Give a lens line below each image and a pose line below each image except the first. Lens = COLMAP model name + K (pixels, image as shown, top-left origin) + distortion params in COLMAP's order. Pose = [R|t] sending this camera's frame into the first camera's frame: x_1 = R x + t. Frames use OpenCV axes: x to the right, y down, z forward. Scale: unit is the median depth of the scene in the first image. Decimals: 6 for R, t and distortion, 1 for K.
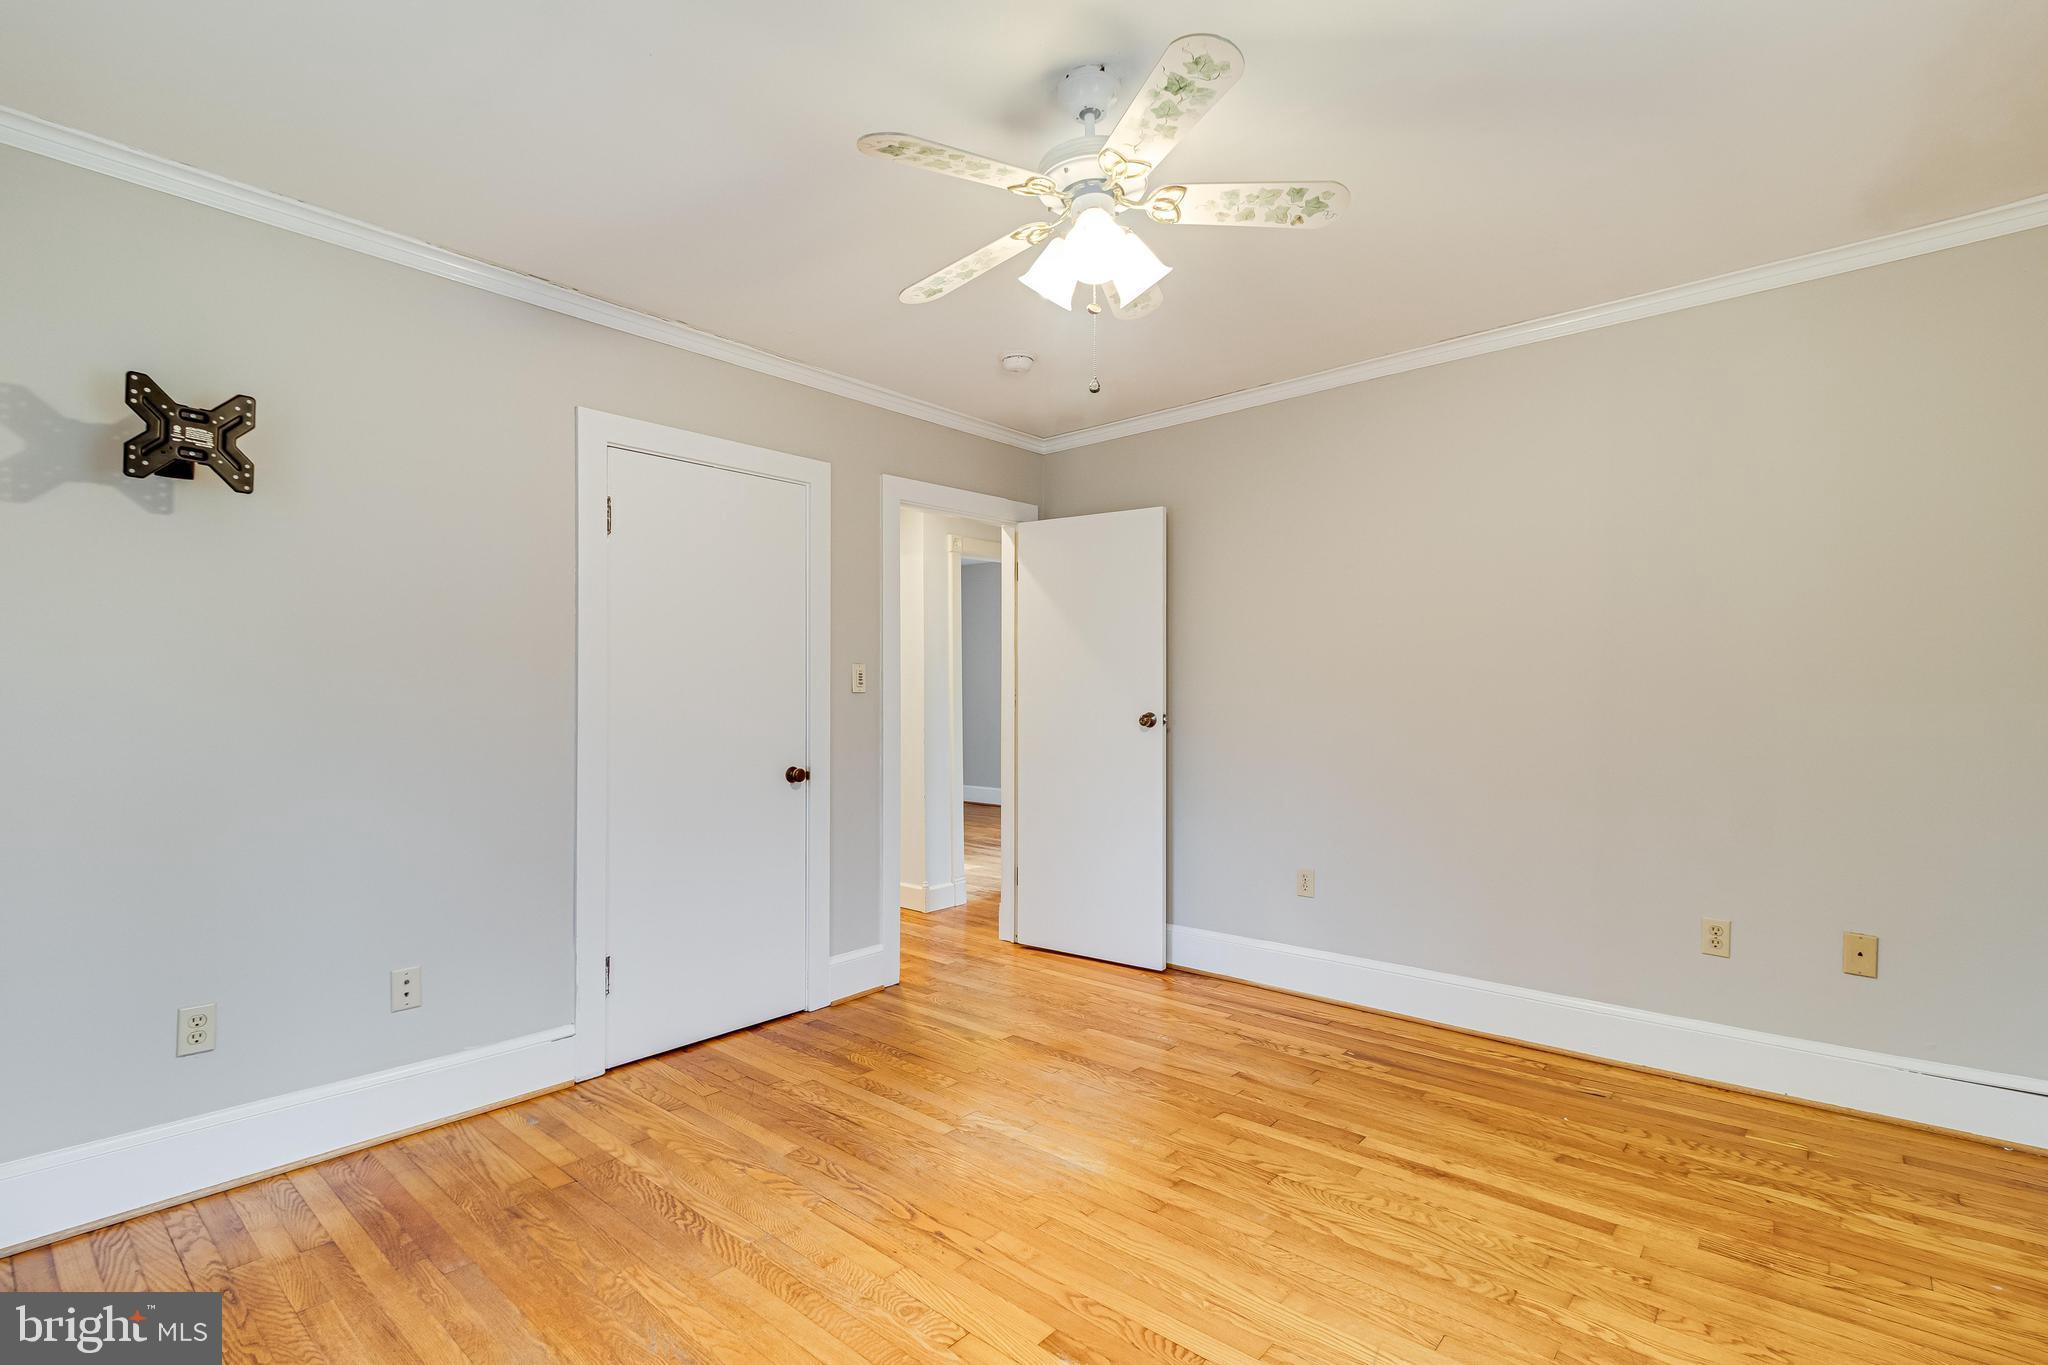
lens RADIAL K [[944.7, 0, 1016.2], [0, 944.7, 676.7], [0, 0, 1]] dist [-0.000124, -0.000075]
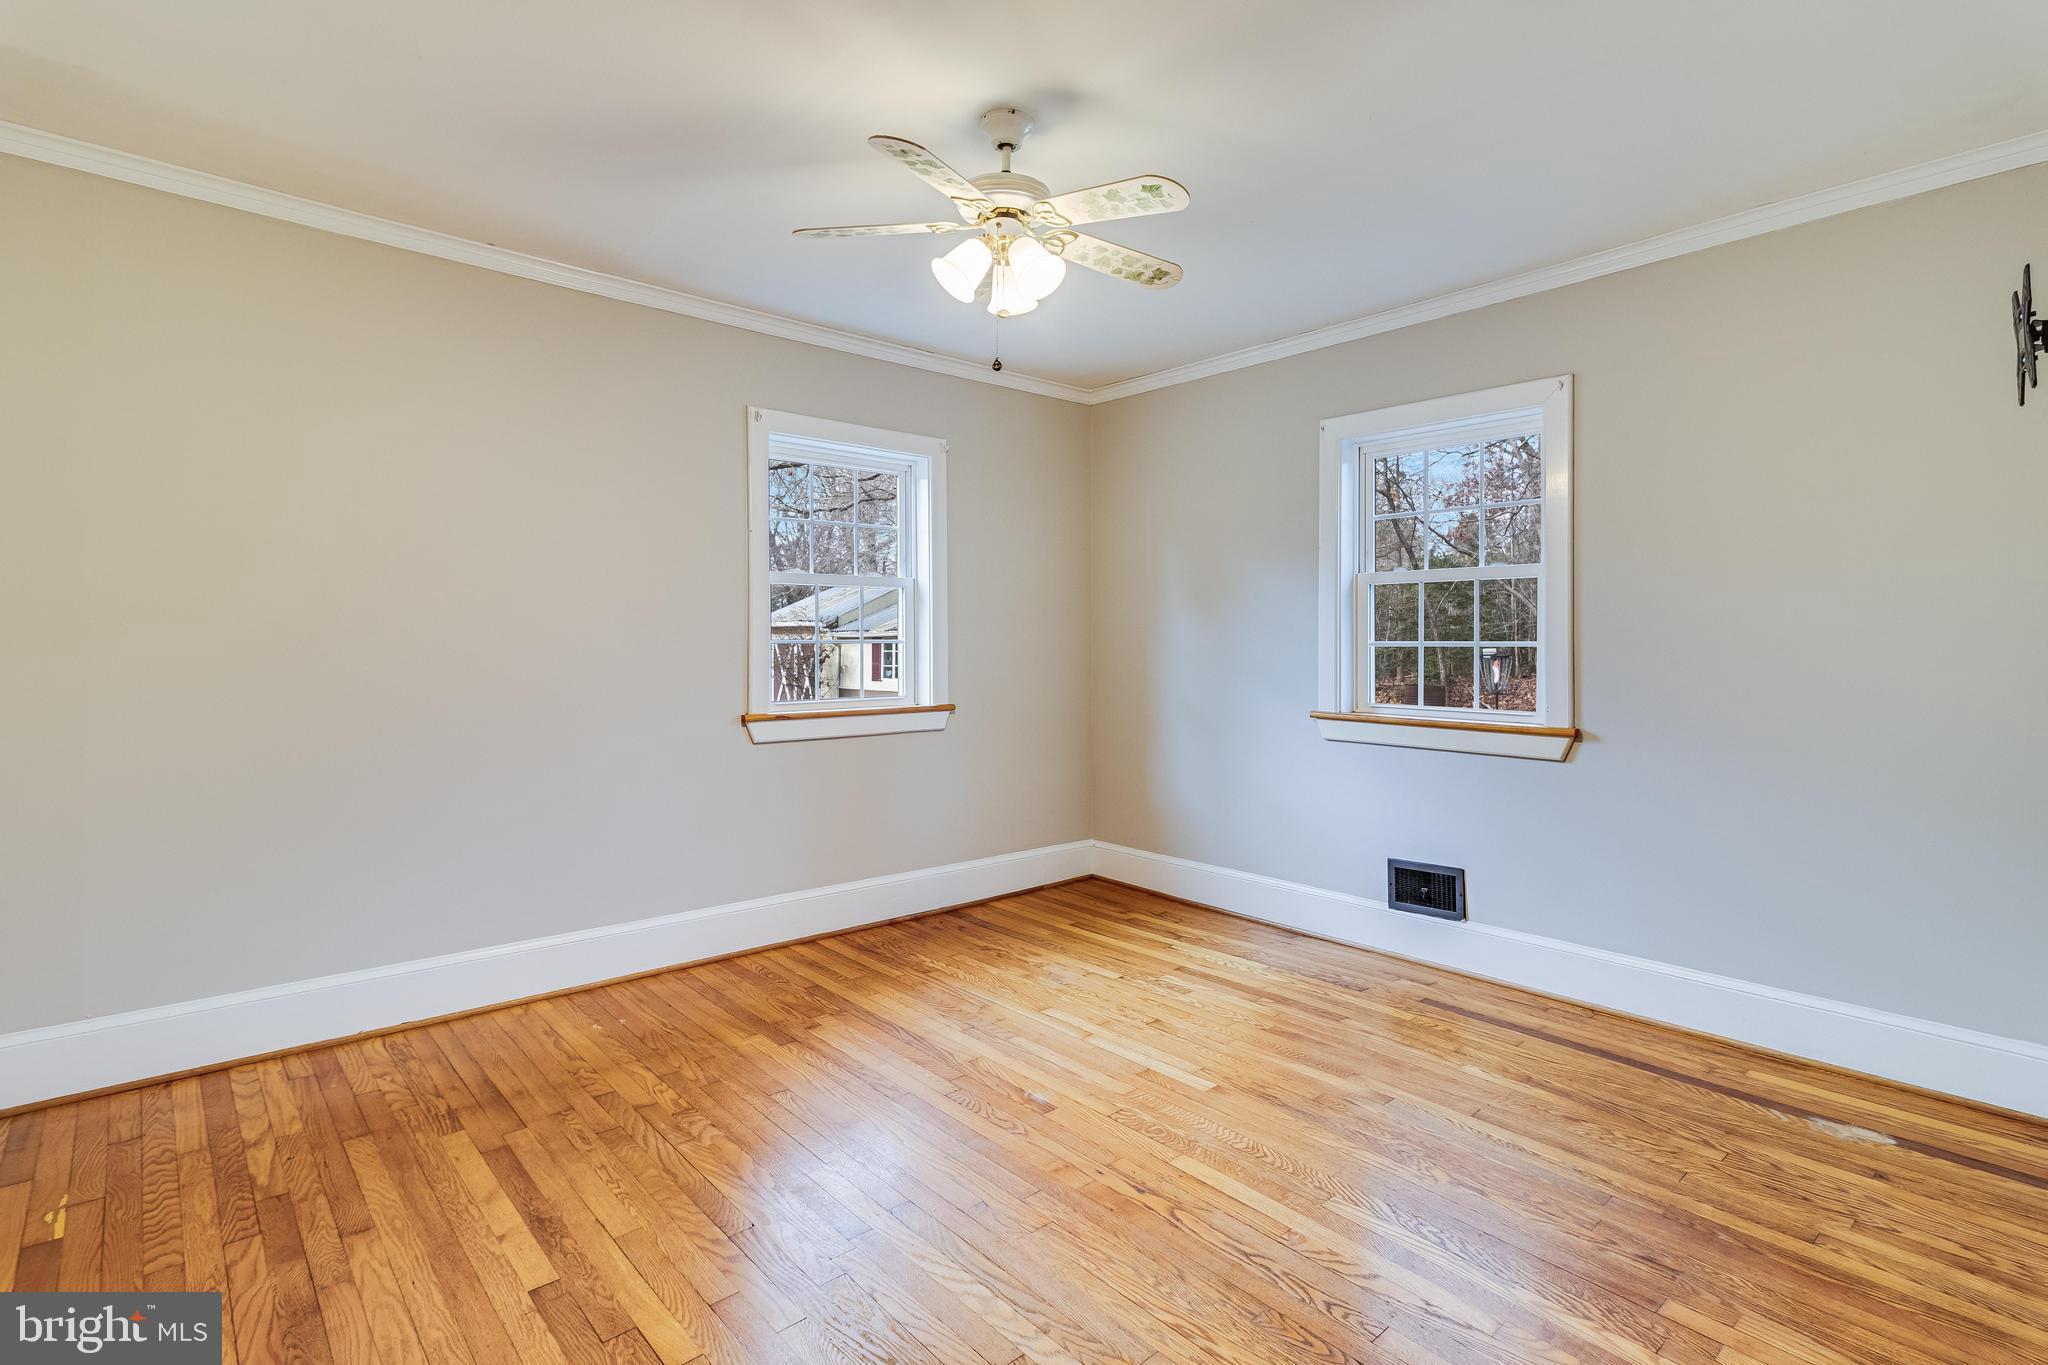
lens RADIAL K [[944.7, 0, 1016.2], [0, 944.7, 676.7], [0, 0, 1]] dist [-0.000124, -0.000075]
pose [[-0.991139, -0.002137, 0.132812, -0.083513], [-0.000140, 0.999887, 0.015045, 0.043578], [-0.132829, 0.014893, -0.991027, 1.992341]]
